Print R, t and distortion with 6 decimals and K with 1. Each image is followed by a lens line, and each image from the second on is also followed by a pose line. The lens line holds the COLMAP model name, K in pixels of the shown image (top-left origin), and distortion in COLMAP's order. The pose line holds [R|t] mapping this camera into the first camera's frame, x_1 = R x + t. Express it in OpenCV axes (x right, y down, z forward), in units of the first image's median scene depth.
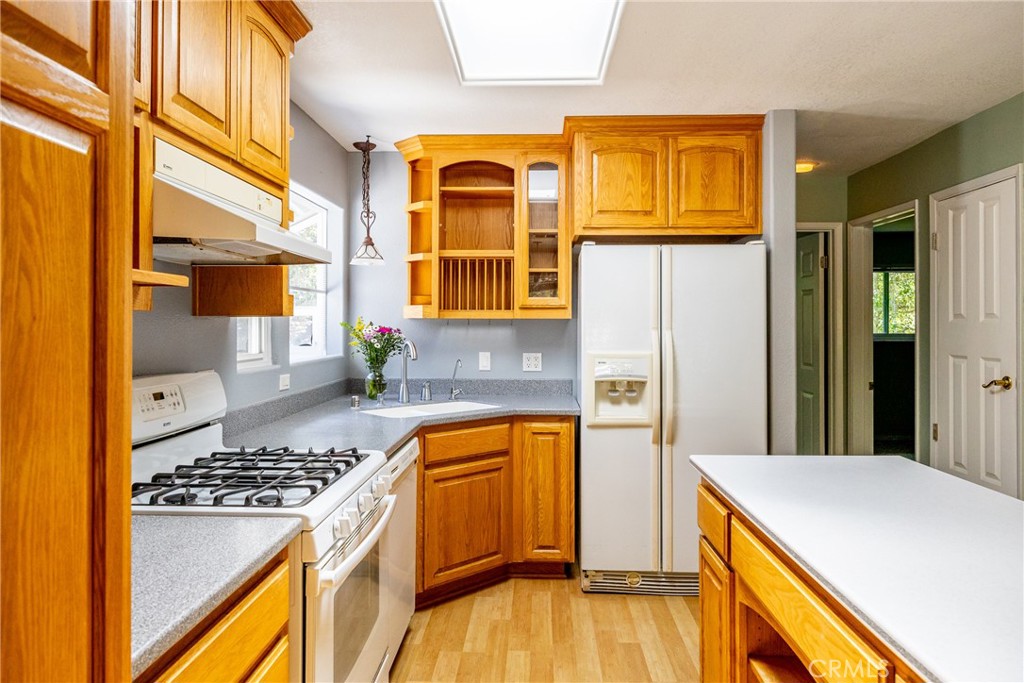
lens RADIAL K [[682.8, 0, 519.8], [0, 682.8, 322.8], [0, 0, 1]] dist [0.002556, -0.001659]
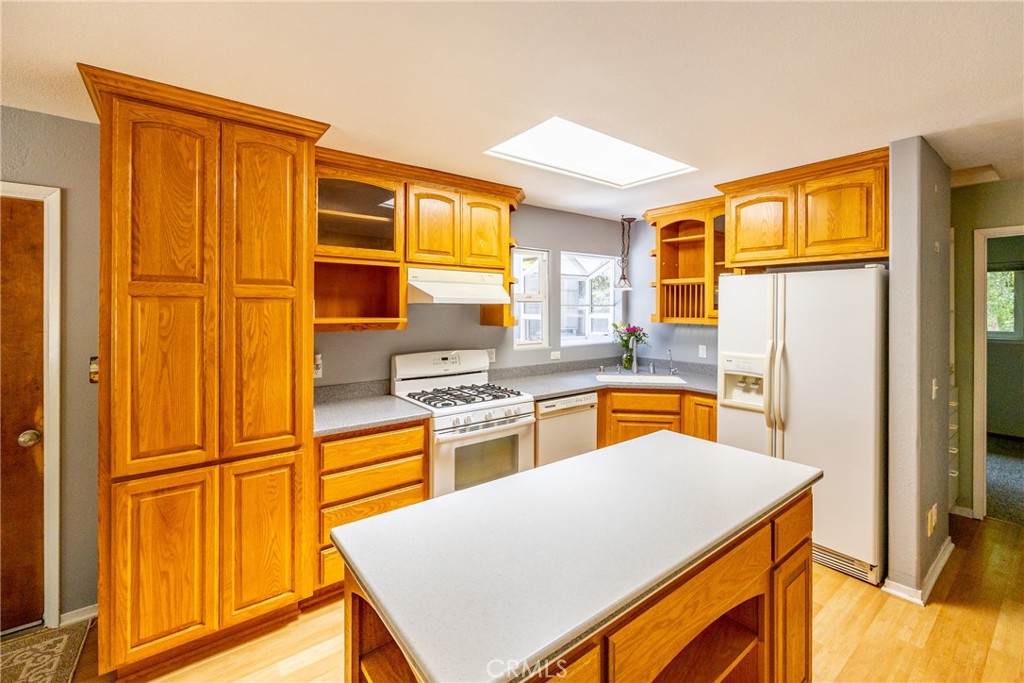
lens RADIAL K [[448.0, 0, 506.4], [0, 448.0, 309.9], [0, 0, 1]] dist [-0.001790, -0.000384]
pose [[0.620070, 0.005673, -0.784526, 0.527673], [0.001753, 0.999961, 0.008616, -0.051124], [0.784545, -0.006718, 0.620036, 0.076216]]
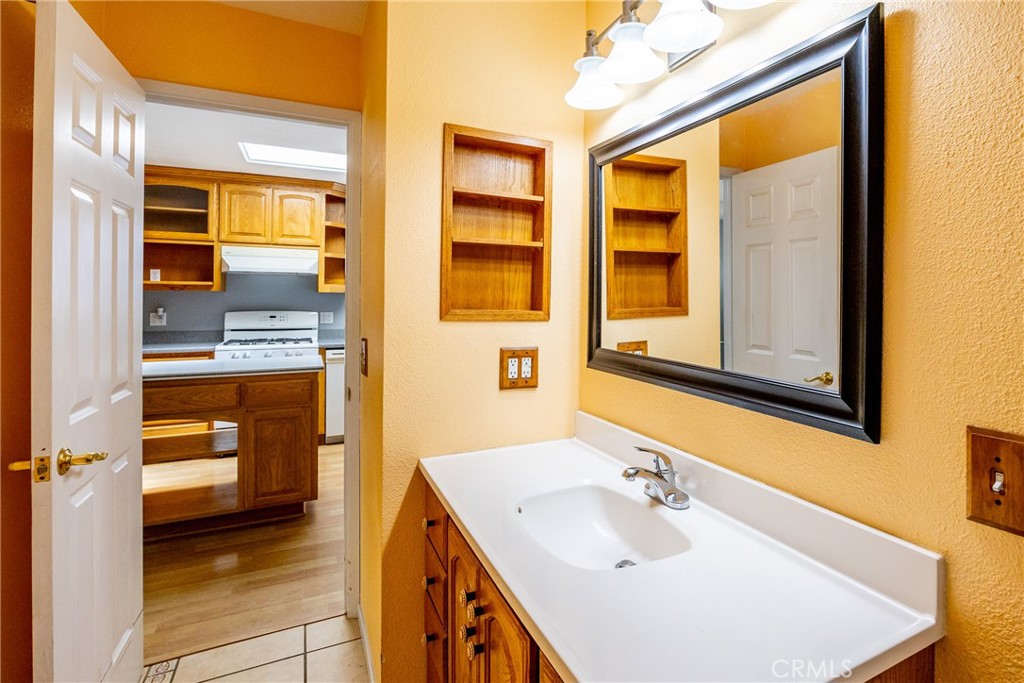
lens RADIAL K [[542.8, 0, 577.0], [0, 542.8, 302.0], [0, 0, 1]] dist [0.006618, -0.000439]
pose [[0.470048, 0.008578, -0.882599, 1.399015], [-0.003640, 0.999963, 0.007780, 0.005534], [0.882633, -0.000444, 0.470062, 0.595698]]
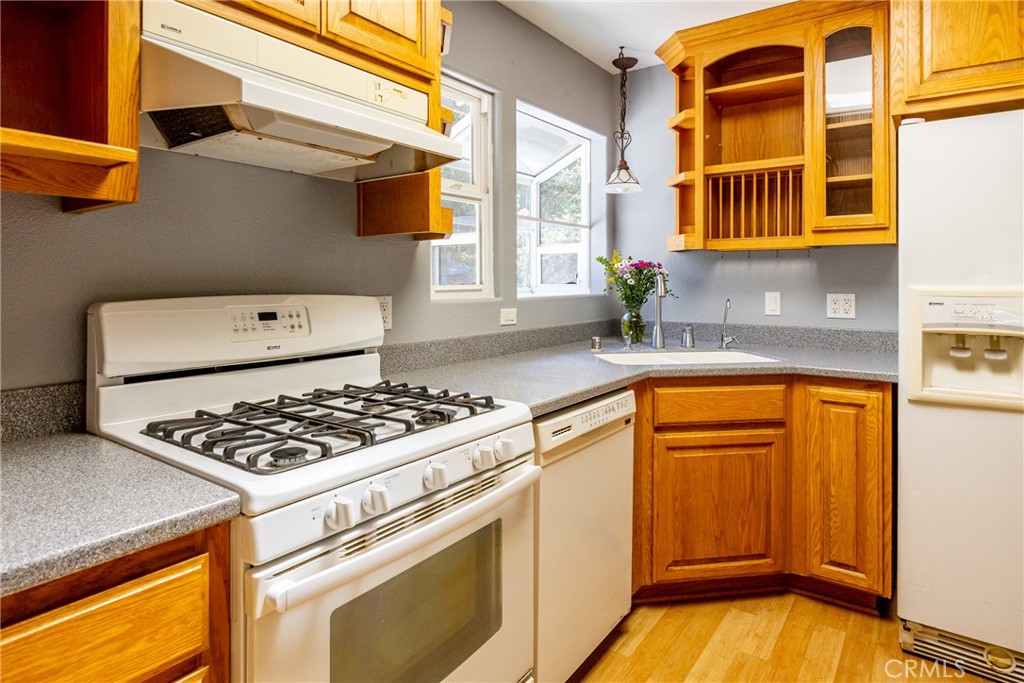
lens RADIAL K [[593.2, 0, 500.4], [0, 593.2, 281.2], [0, 0, 1]] dist [-0.003745, -0.000617]
pose [[0.821176, -0.001578, -0.570672, 0.097444], [0.002281, 0.999997, 0.000517, 0.034507], [0.570670, -0.001726, 0.821178, 0.297658]]
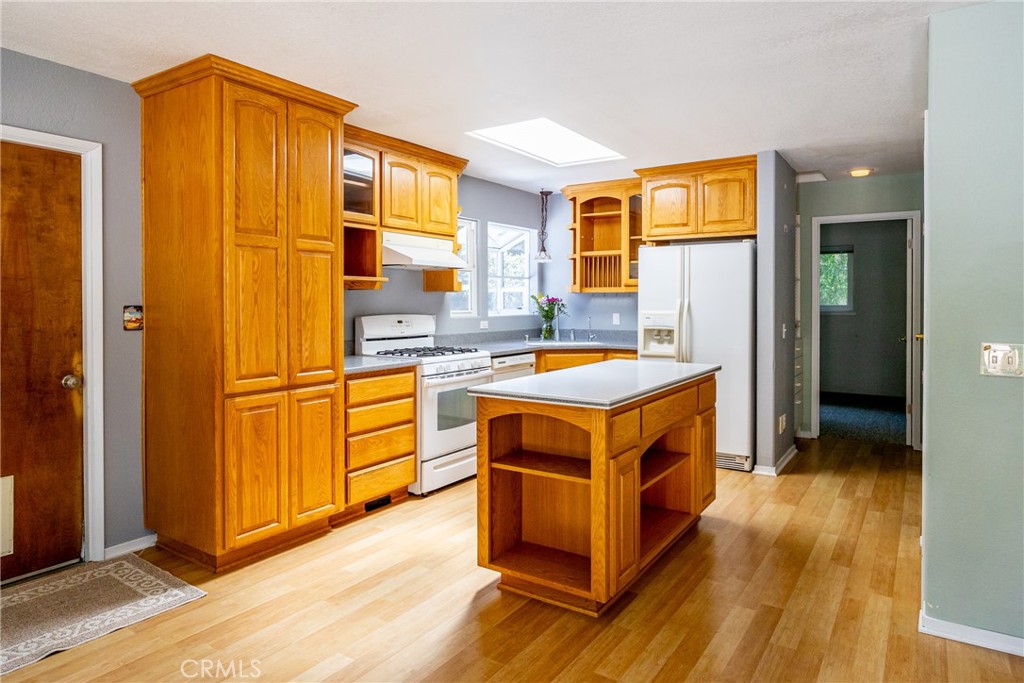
lens RADIAL K [[646.7, 0, 488.6], [0, 646.7, 313.5], [0, 0, 1]] dist [-0.016332, 0.008521]
pose [[0.826507, 0.009102, -0.562852, 0.654436], [0.001750, 0.999823, 0.018738, 0.016409], [0.562923, -0.016472, 0.826345, -0.493708]]
